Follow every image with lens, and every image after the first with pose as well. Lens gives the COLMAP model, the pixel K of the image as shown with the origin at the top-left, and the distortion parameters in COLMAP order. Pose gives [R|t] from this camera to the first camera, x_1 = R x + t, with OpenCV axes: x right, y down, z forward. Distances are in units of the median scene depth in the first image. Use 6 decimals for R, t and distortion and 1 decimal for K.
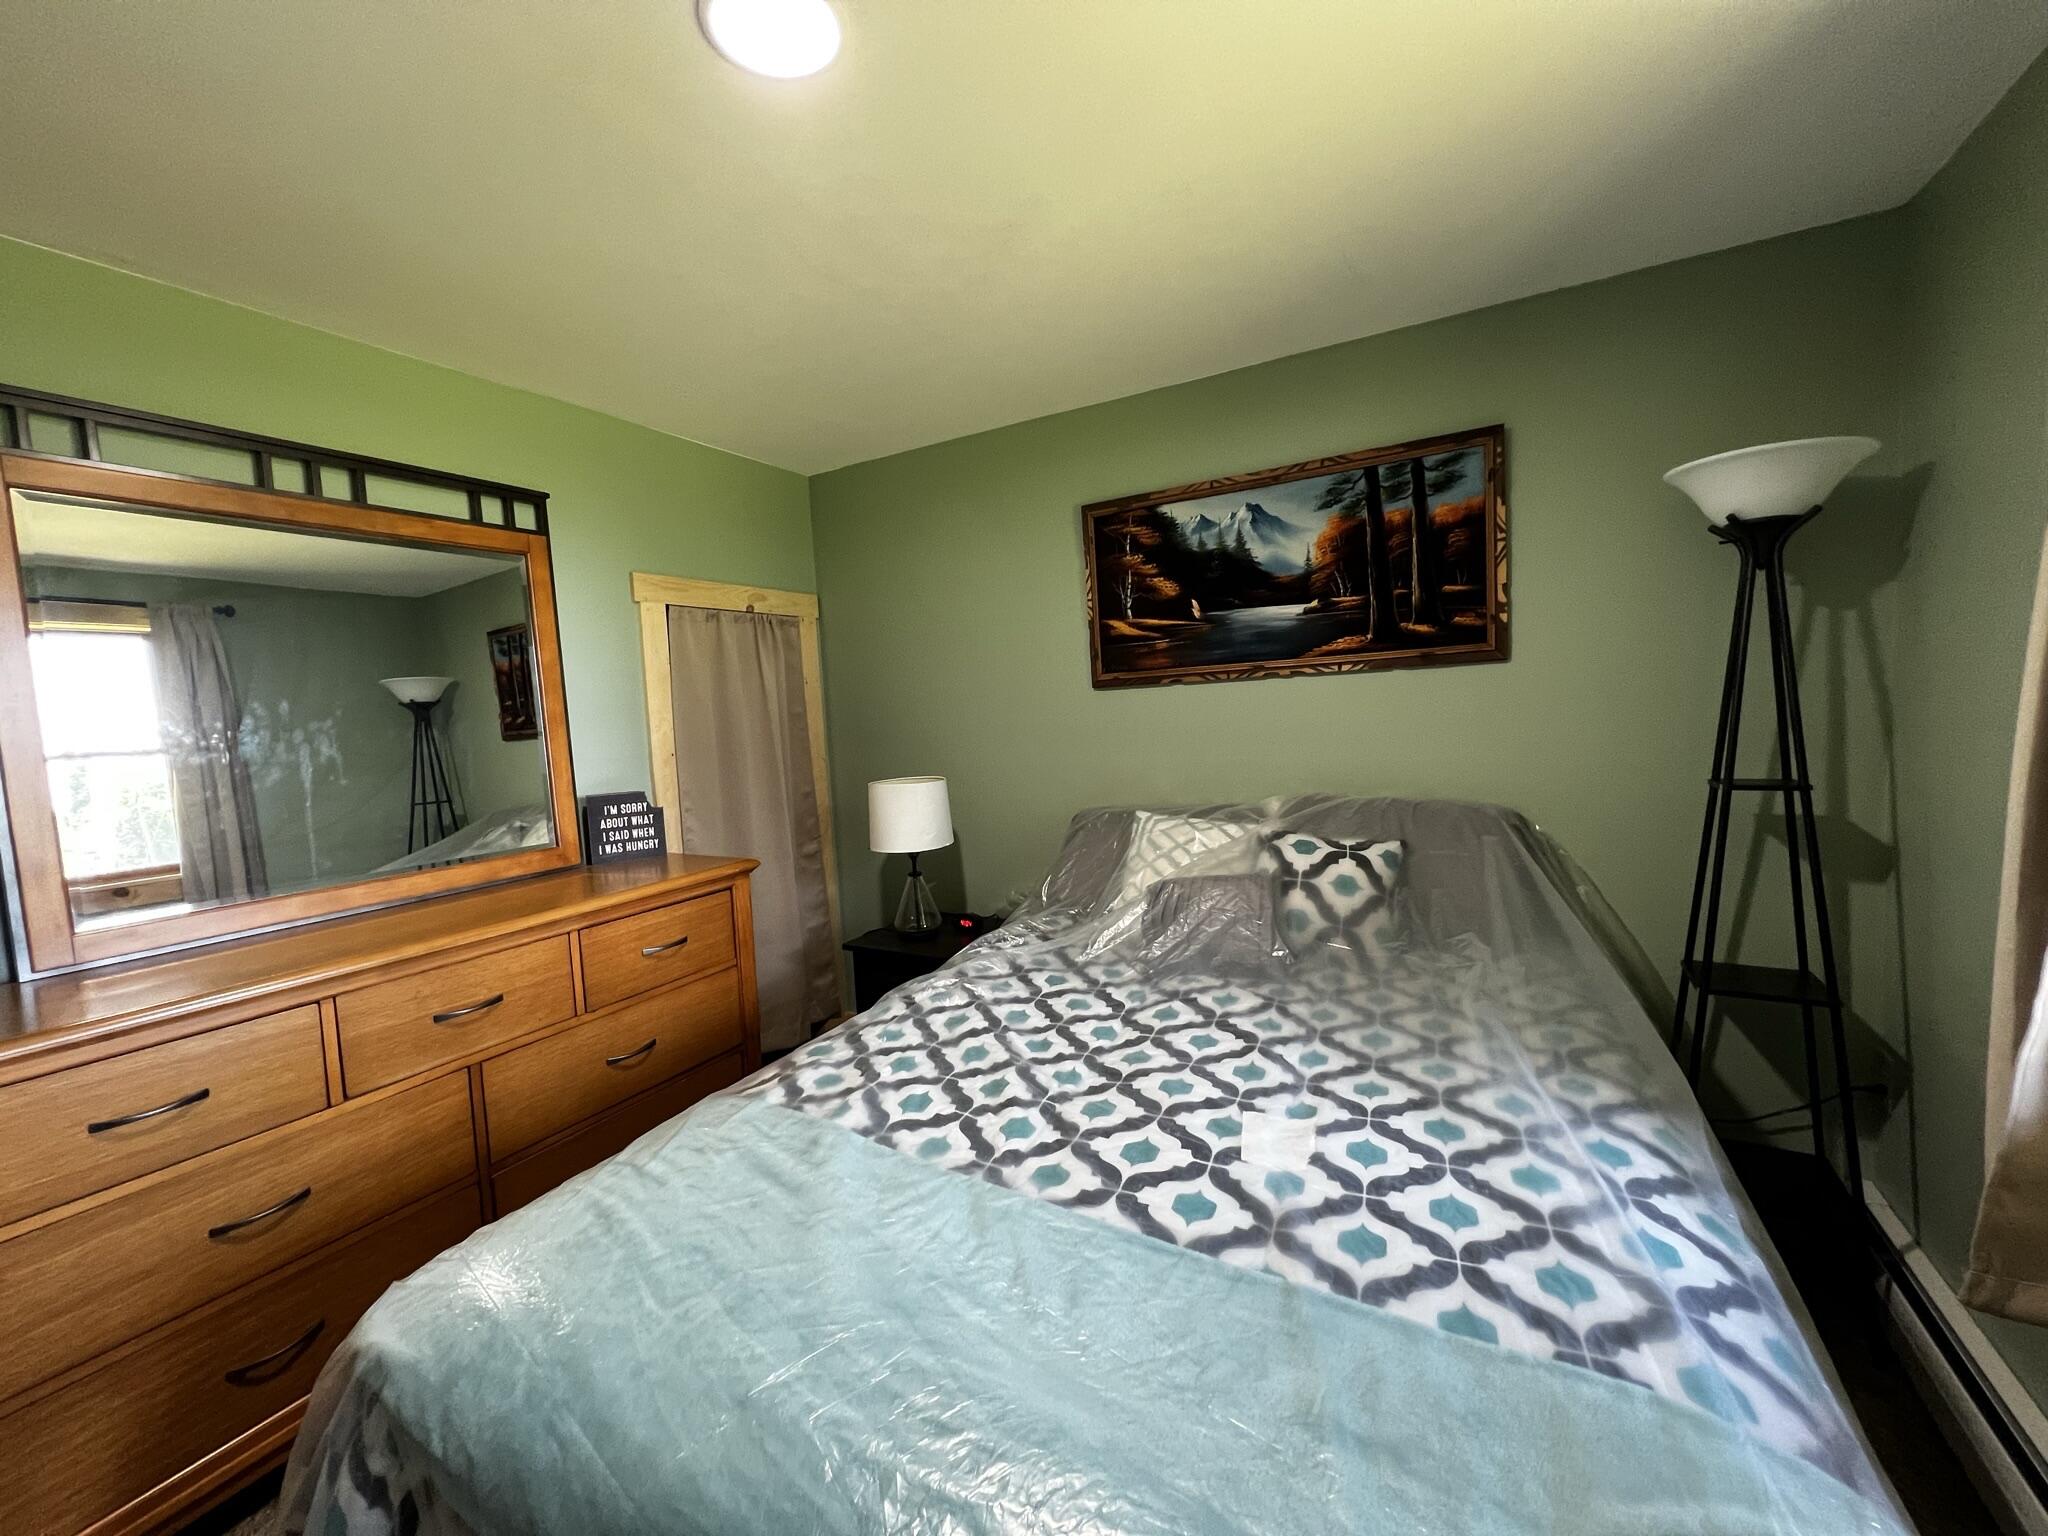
lens RADIAL K [[816.1, 0, 1014.4], [0, 816.1, 770.4], [0, 0, 1]] dist [-0.012734, 0.005301]
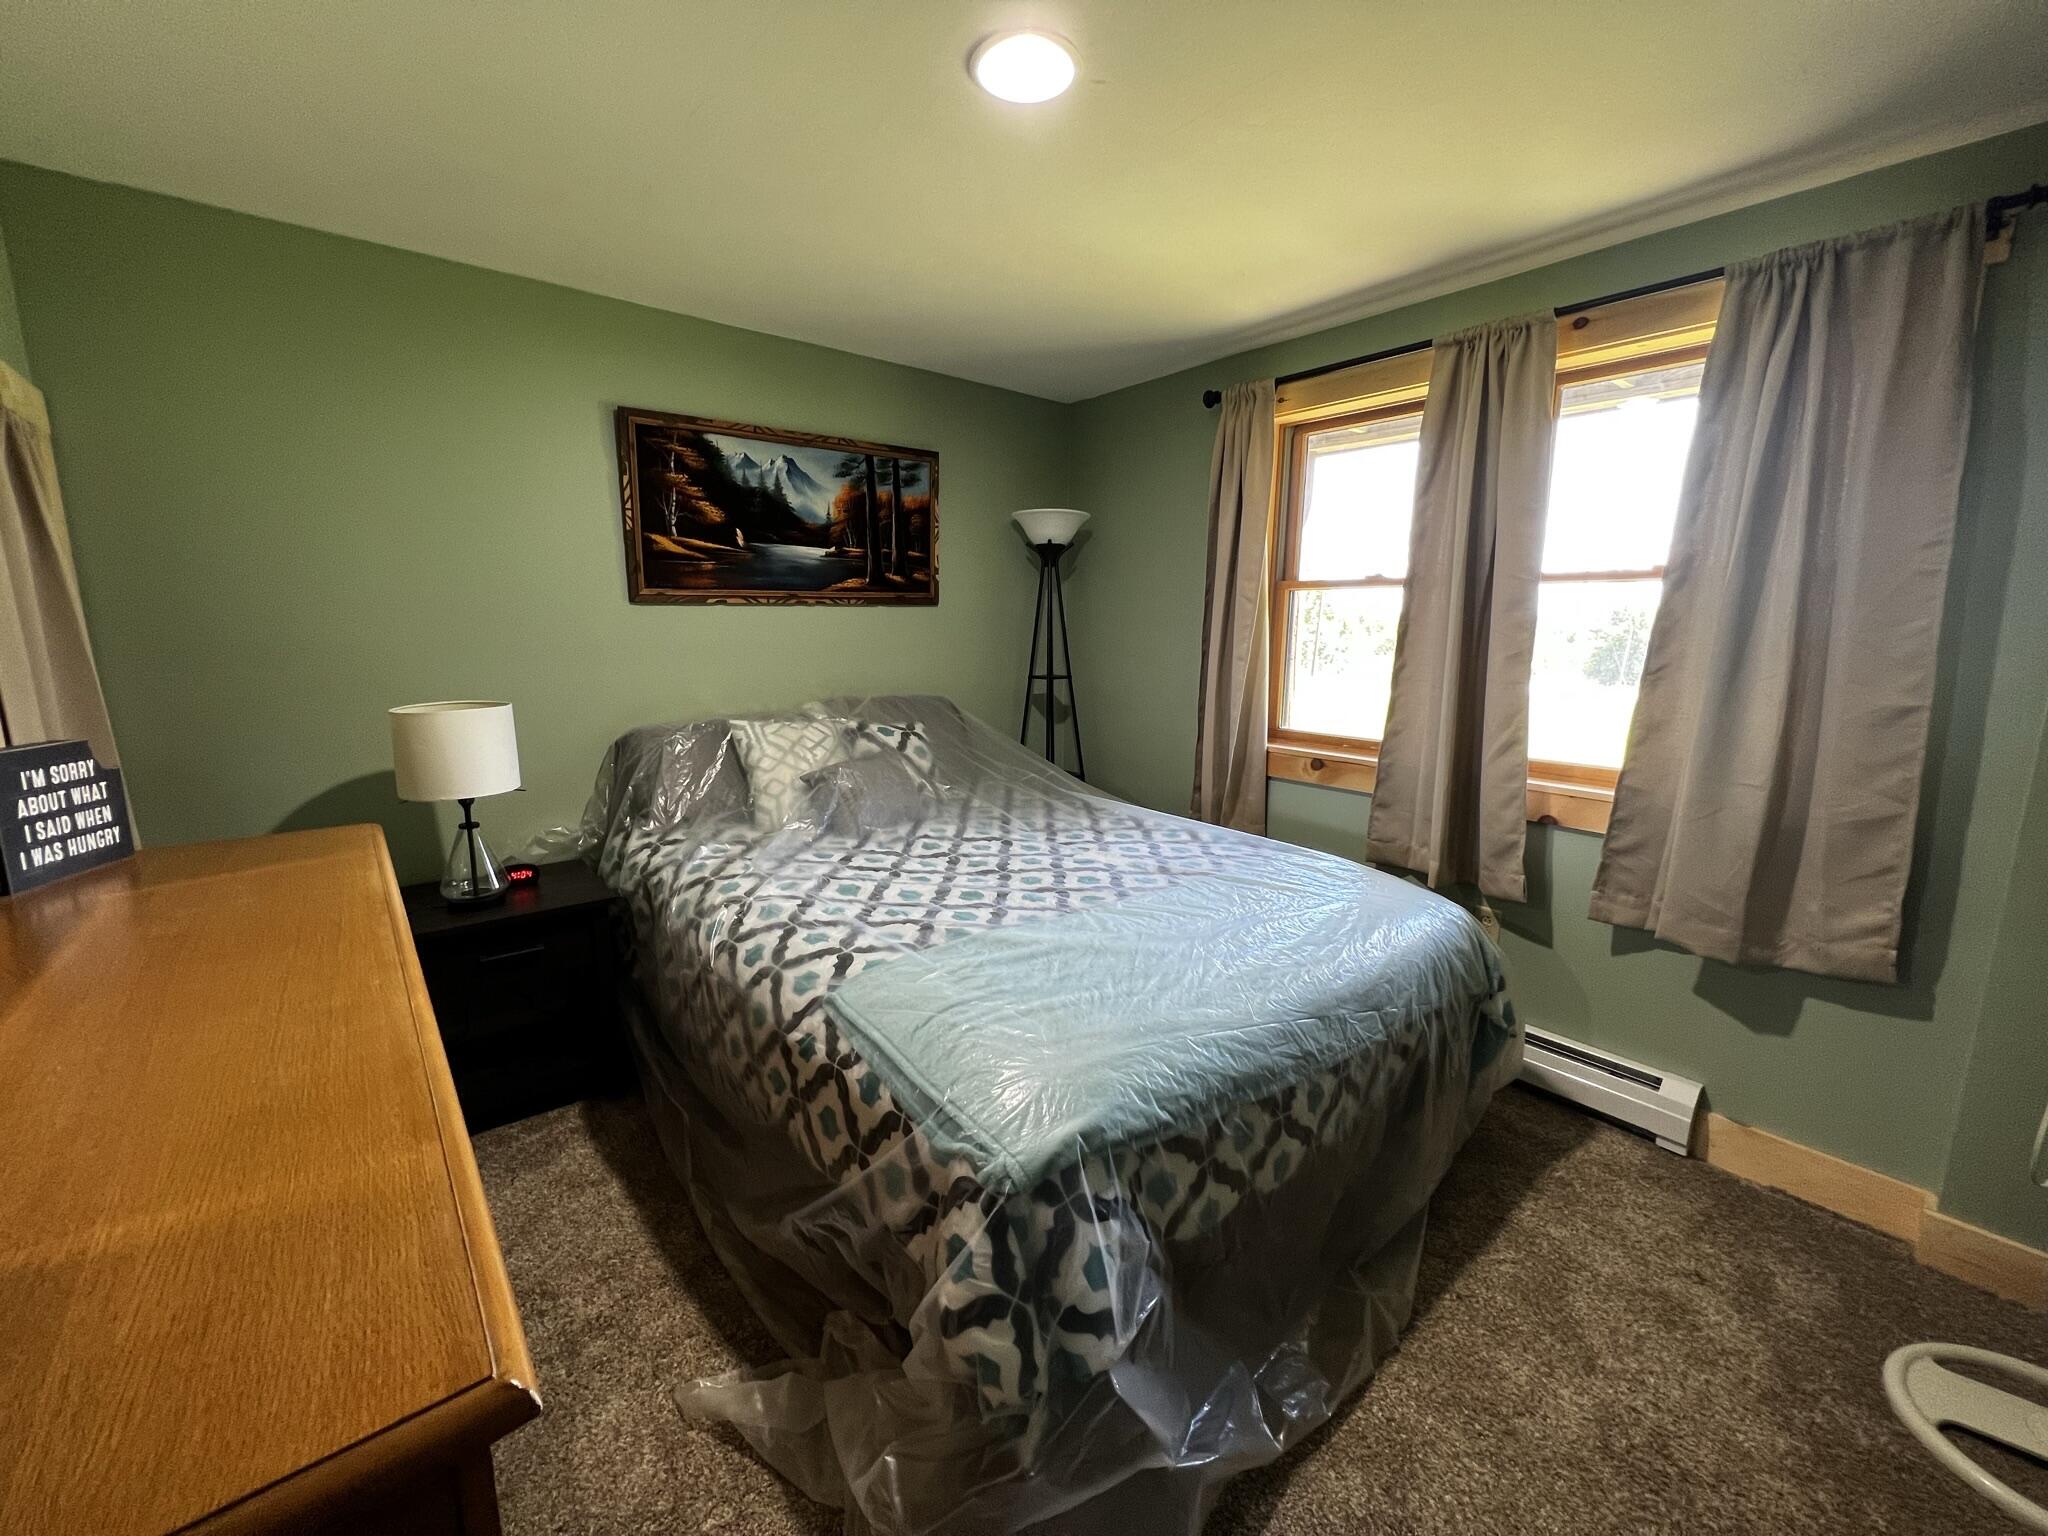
lens RADIAL K [[816.1, 0, 1014.4], [0, 816.1, 770.4], [0, 0, 1]] dist [-0.012734, 0.005301]
pose [[0.352320, -0.116195, 0.928638, -0.764769], [0.051670, 0.993164, 0.104666, 0.023239], [-0.934452, 0.011107, 0.355916, 0.268799]]
